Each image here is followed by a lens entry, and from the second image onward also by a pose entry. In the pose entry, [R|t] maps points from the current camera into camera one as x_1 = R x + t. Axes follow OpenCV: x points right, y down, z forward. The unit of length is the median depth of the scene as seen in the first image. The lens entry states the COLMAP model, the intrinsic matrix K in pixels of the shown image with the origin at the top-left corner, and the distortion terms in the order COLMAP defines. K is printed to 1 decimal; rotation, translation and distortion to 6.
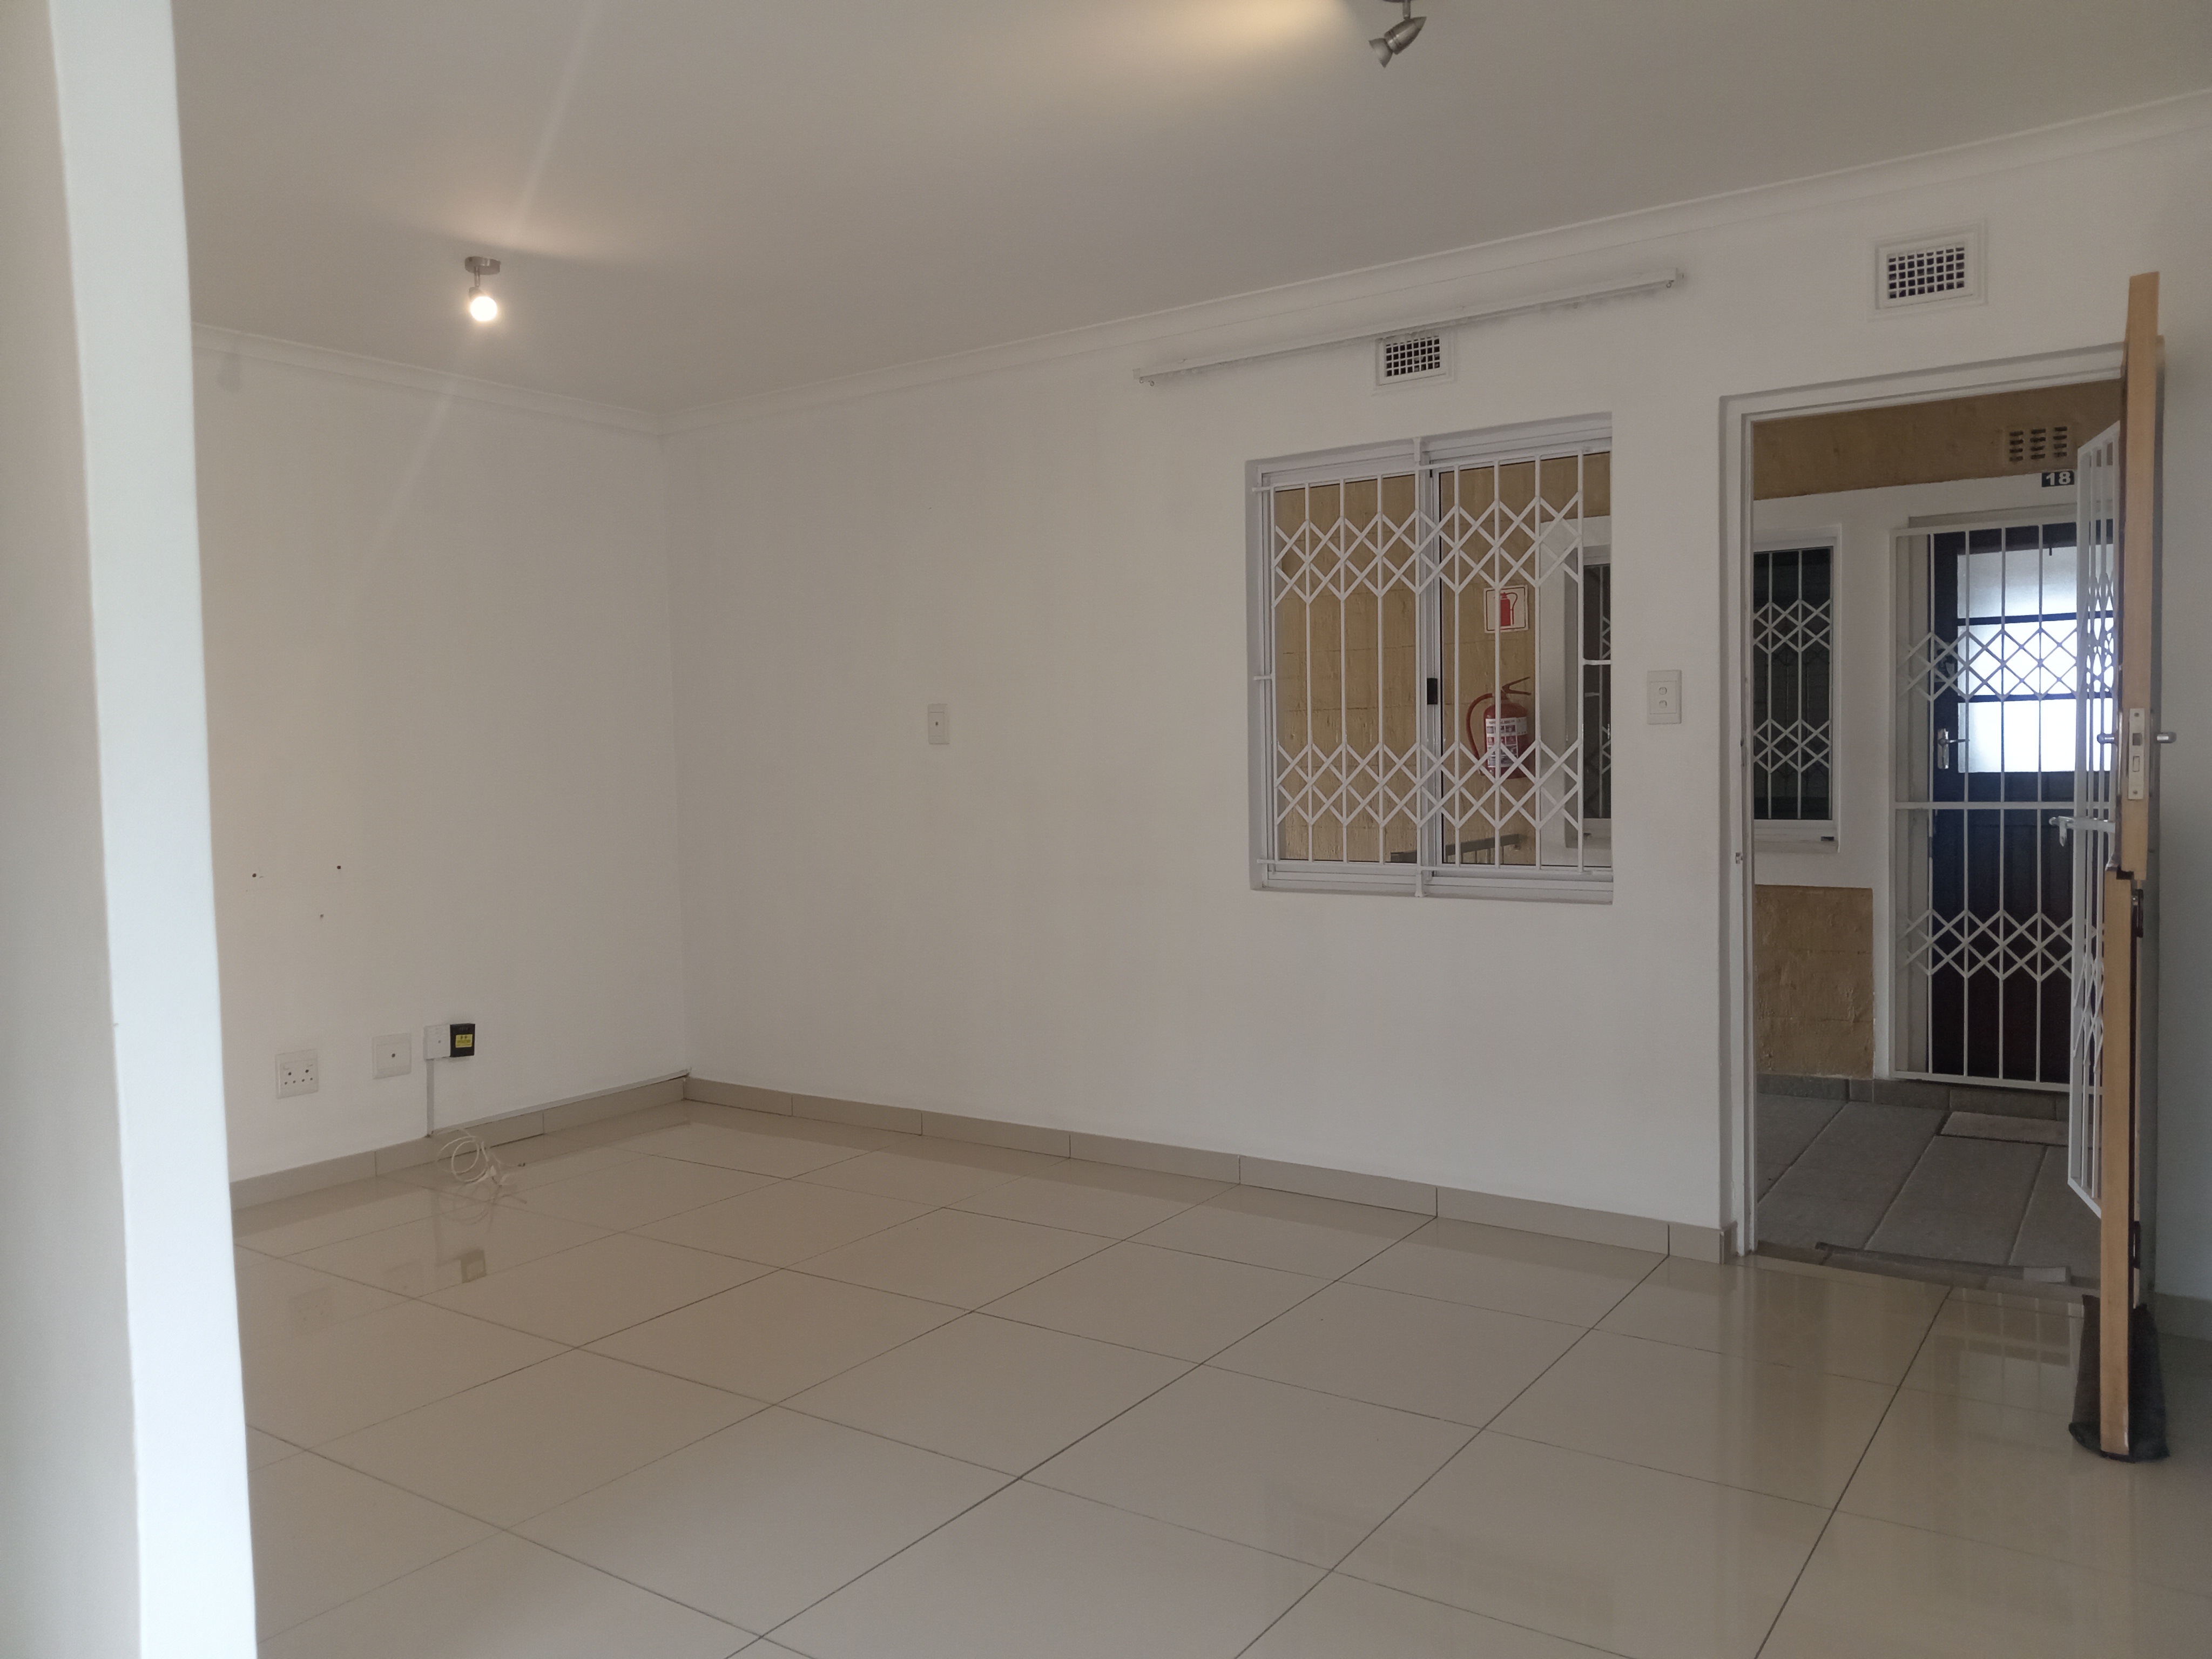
lens RADIAL K [[1673.8, 0, 1102.7], [0, 1673.8, 834.4], [0, 0, 1]] dist [0.071129, -0.138196]
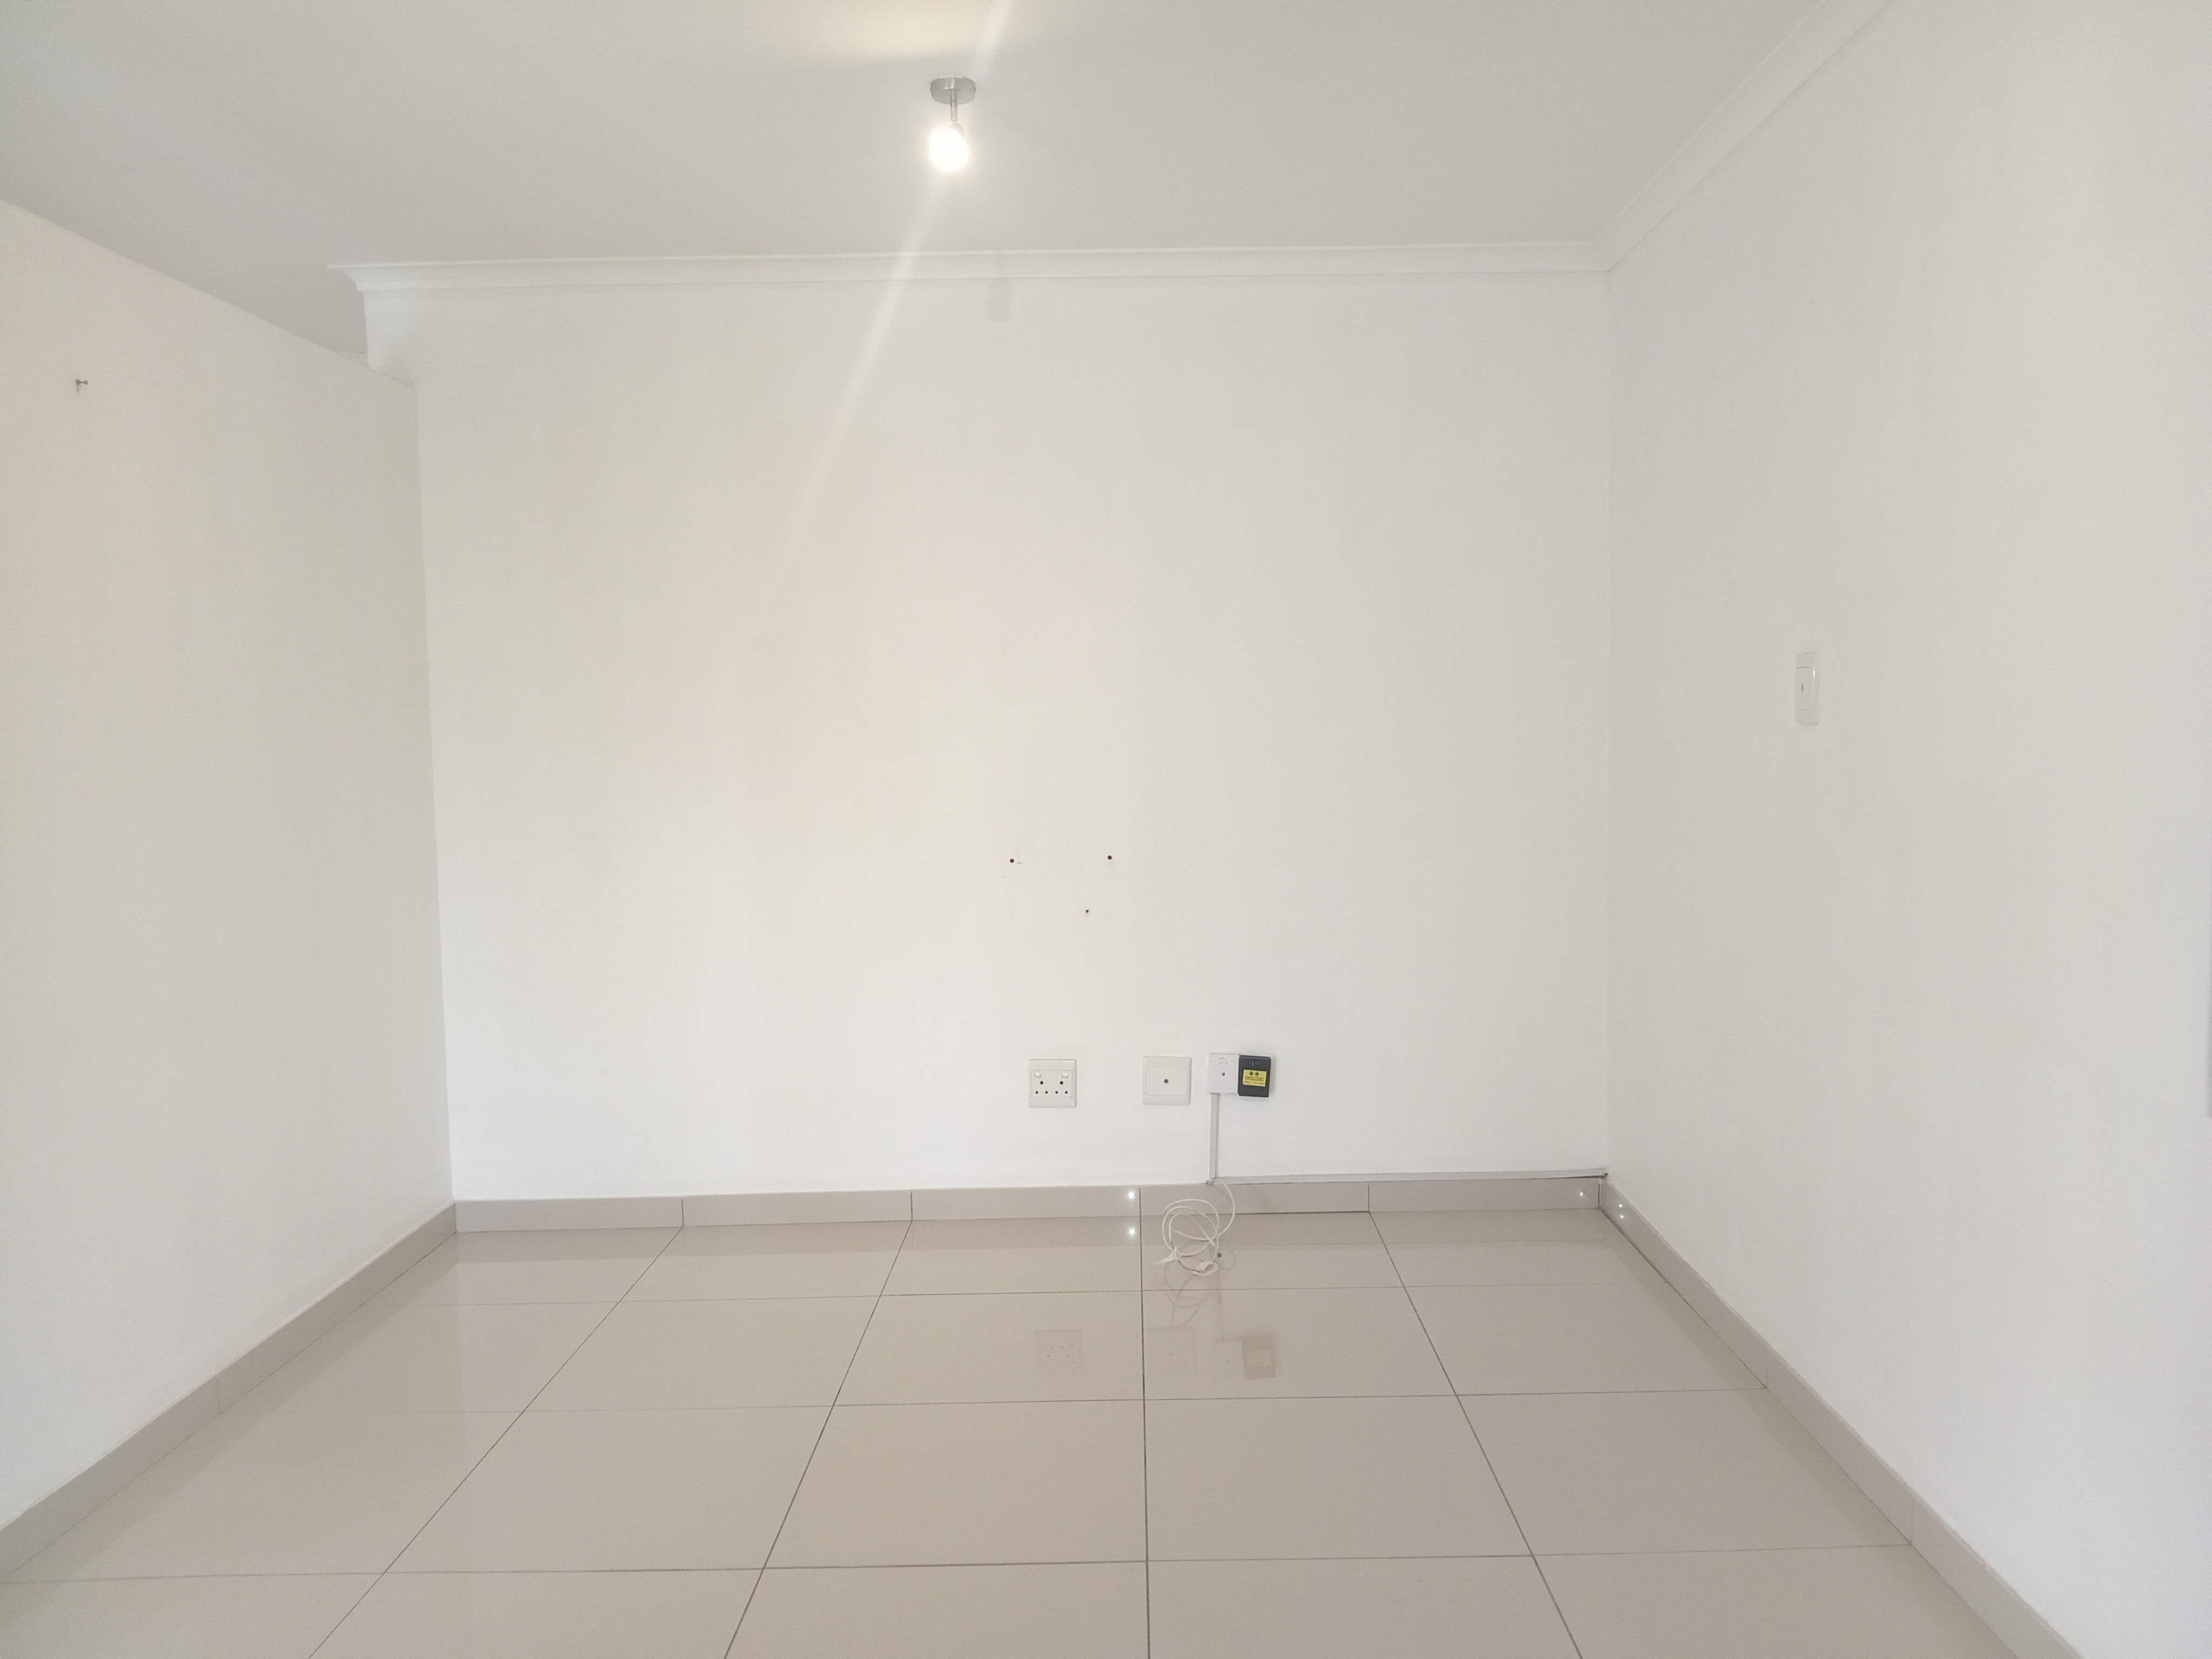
lens RADIAL K [[1673.8, 0, 1102.7], [0, 1673.8, 834.4], [0, 0, 1]] dist [0.071129, -0.138196]
pose [[0.554509, 0.073993, -0.828881, 0.247277], [-0.037391, 0.997249, 0.064009, -0.044943], [0.831337, -0.004501, 0.555750, 0.489999]]
